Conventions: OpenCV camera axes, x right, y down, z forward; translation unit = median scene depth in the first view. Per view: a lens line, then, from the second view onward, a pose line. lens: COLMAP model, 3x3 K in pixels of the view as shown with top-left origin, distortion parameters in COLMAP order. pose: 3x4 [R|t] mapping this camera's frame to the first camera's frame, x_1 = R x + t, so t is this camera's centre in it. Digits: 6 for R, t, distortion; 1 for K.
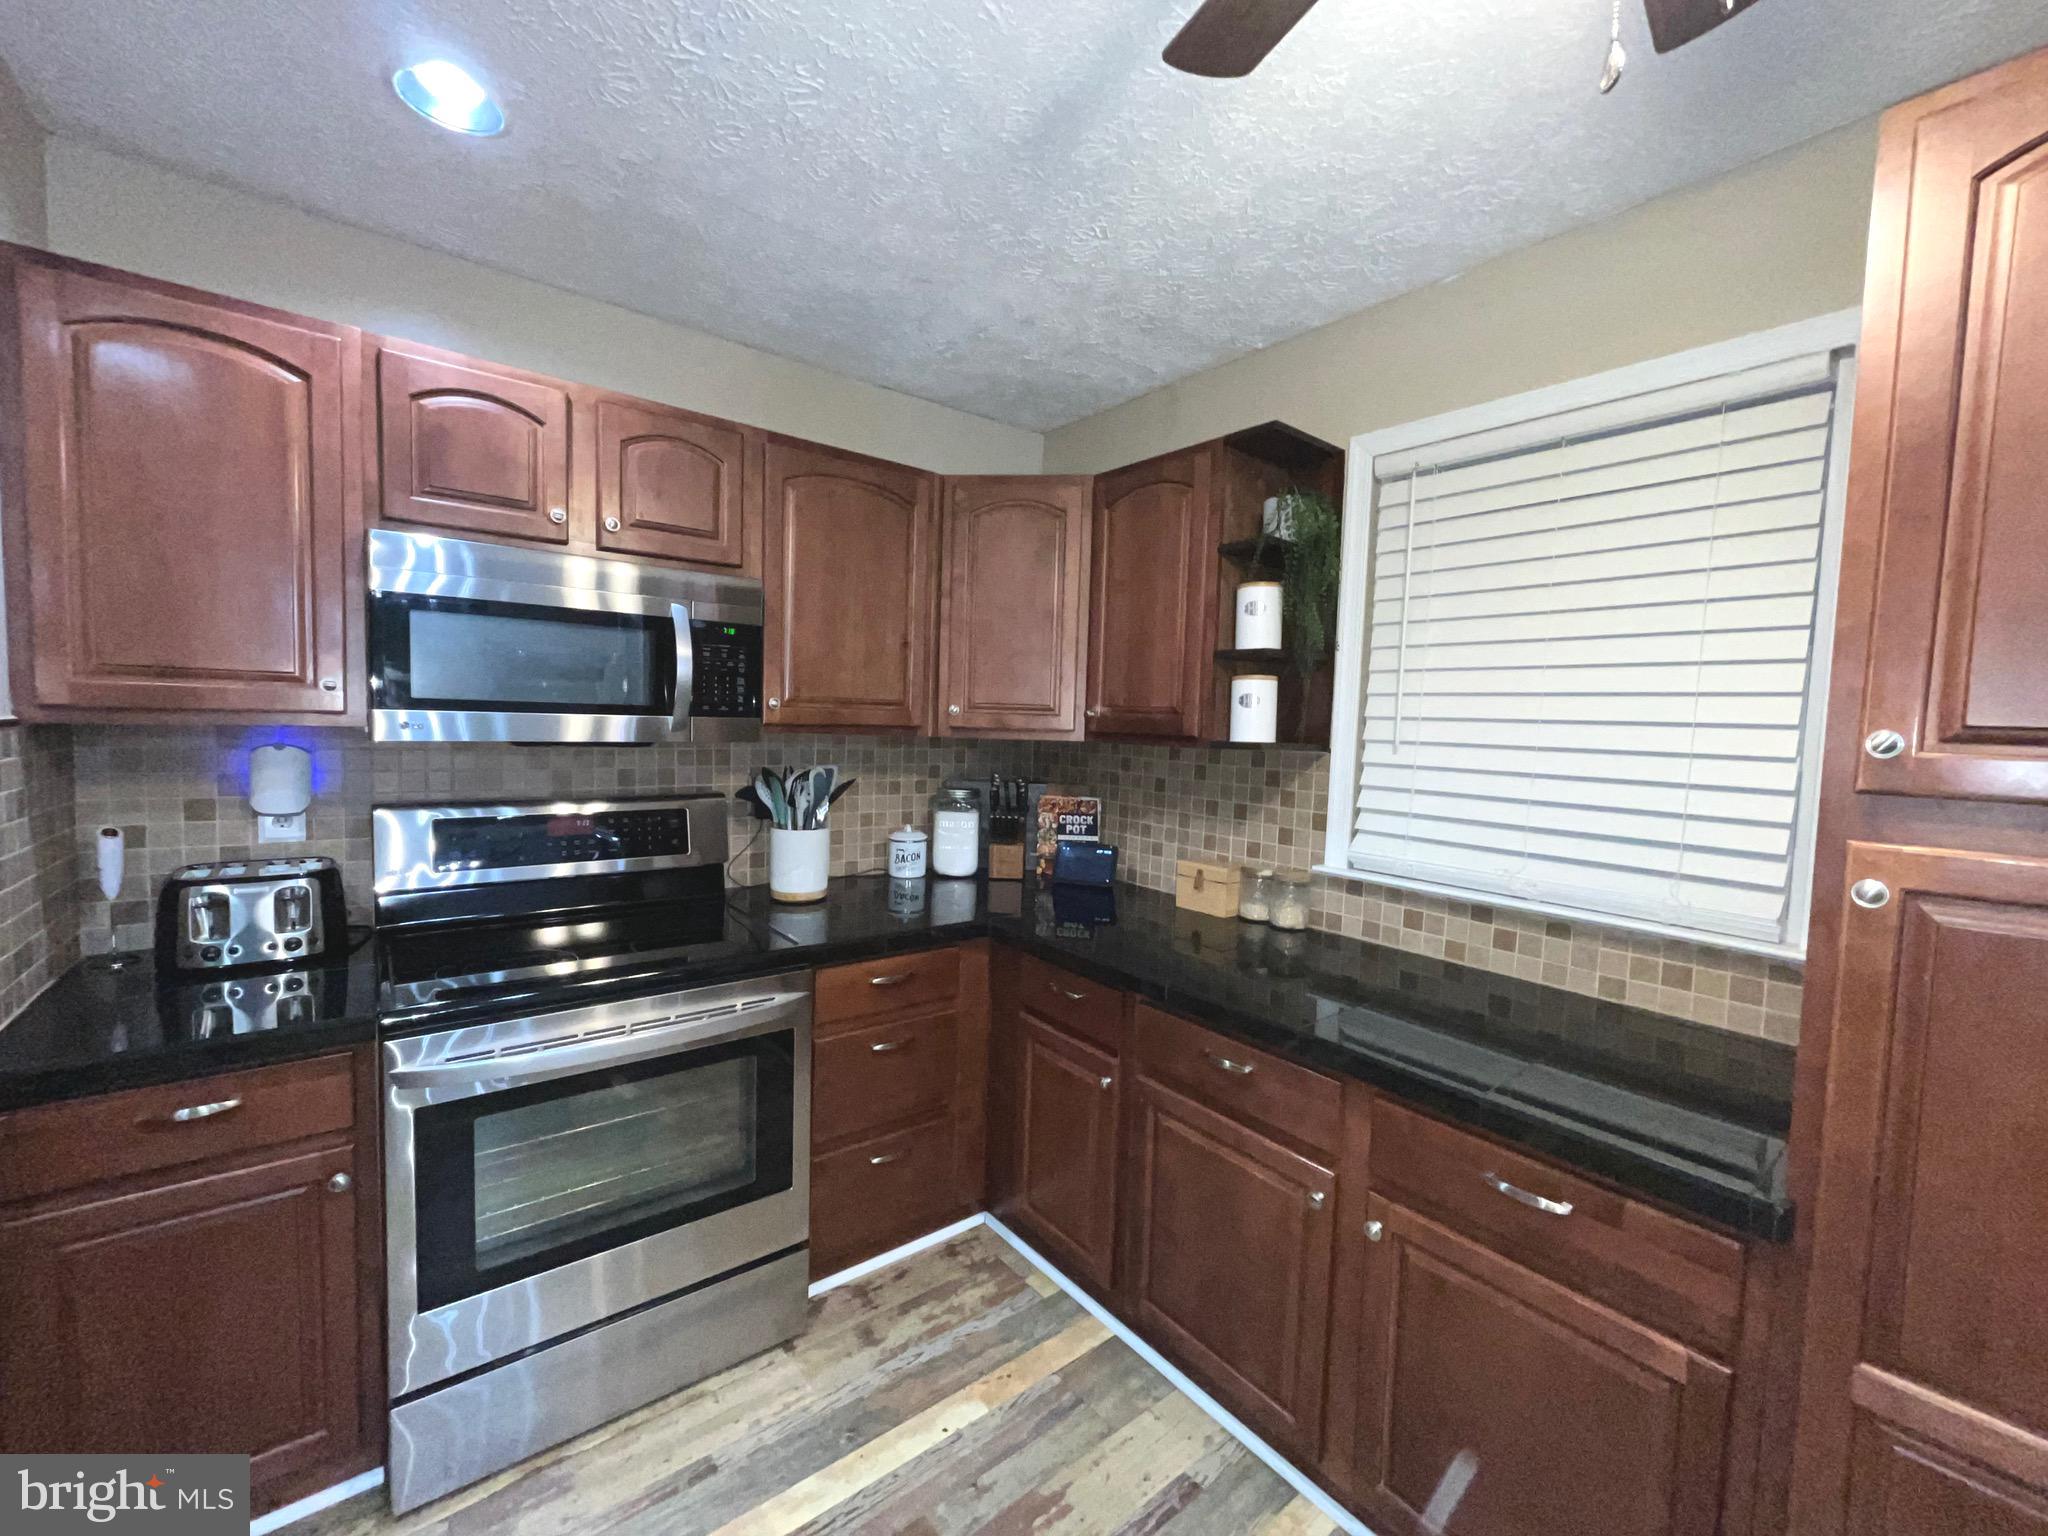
lens RADIAL K [[824.0, 0, 1027.8], [0, 824.0, 771.9], [0, 0, 1]] dist [-0.012680, -0.000233]
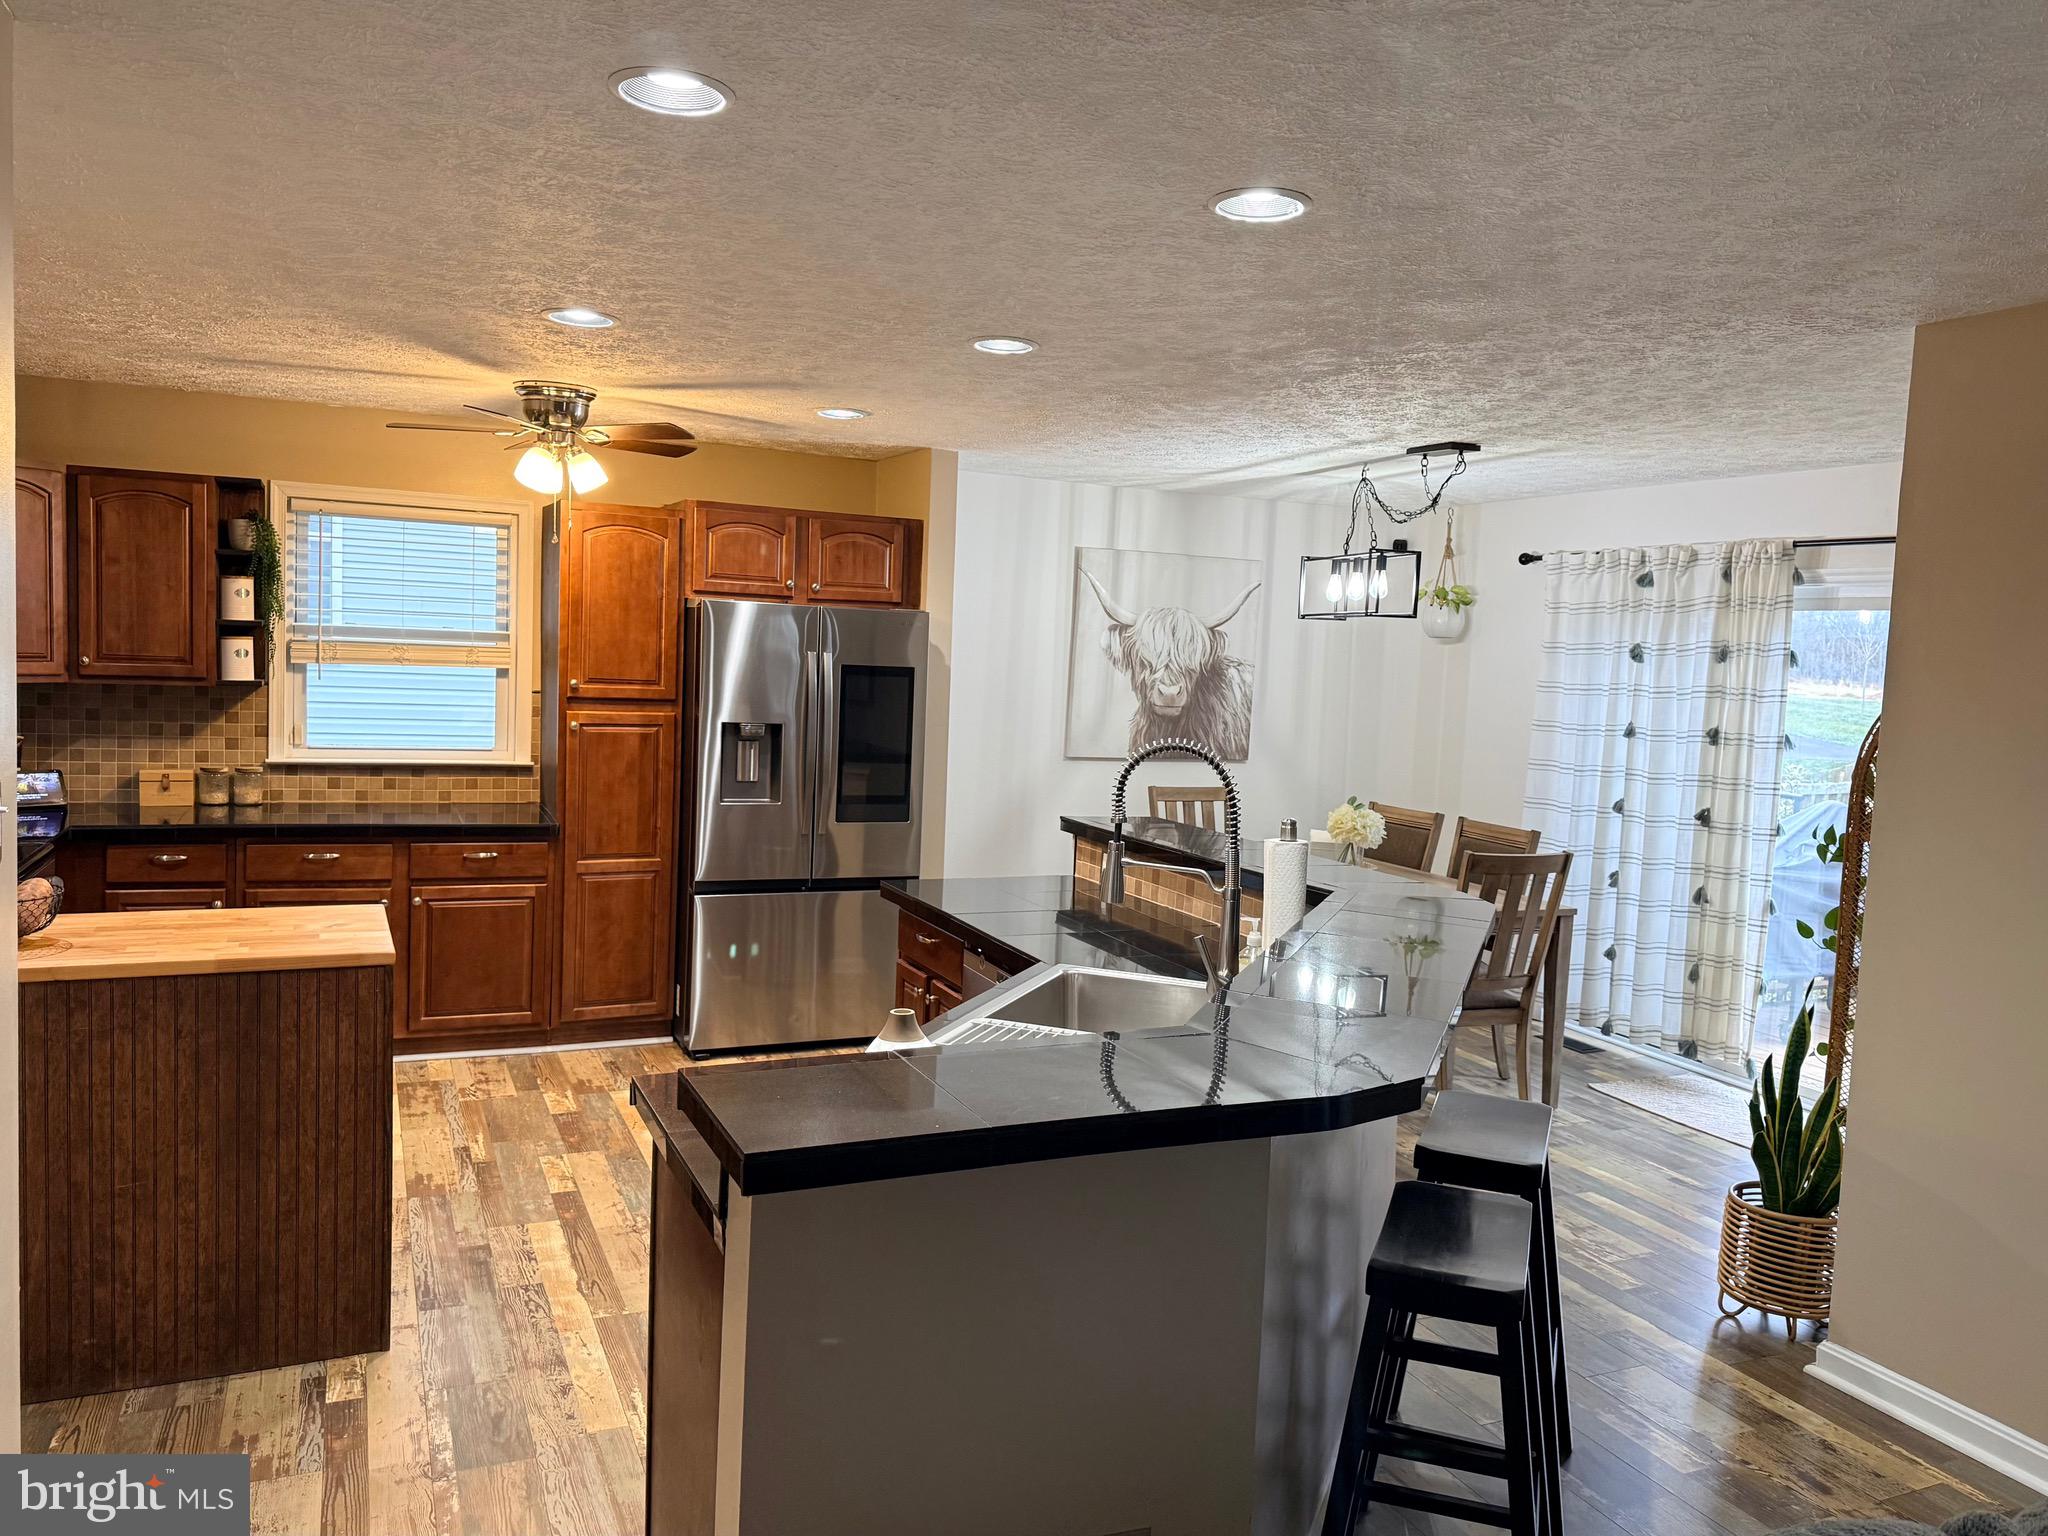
lens RADIAL K [[1449.5, 0, 1031.5], [0, 1449.5, 771.9], [0, 0, 1]] dist [0.039644, -0.015574]
pose [[0.253121, -0.102428, 0.961997, -1.918375], [0.028441, 0.994737, 0.098430, -0.090465], [-0.967017, 0.002445, 0.254702, -1.069679]]
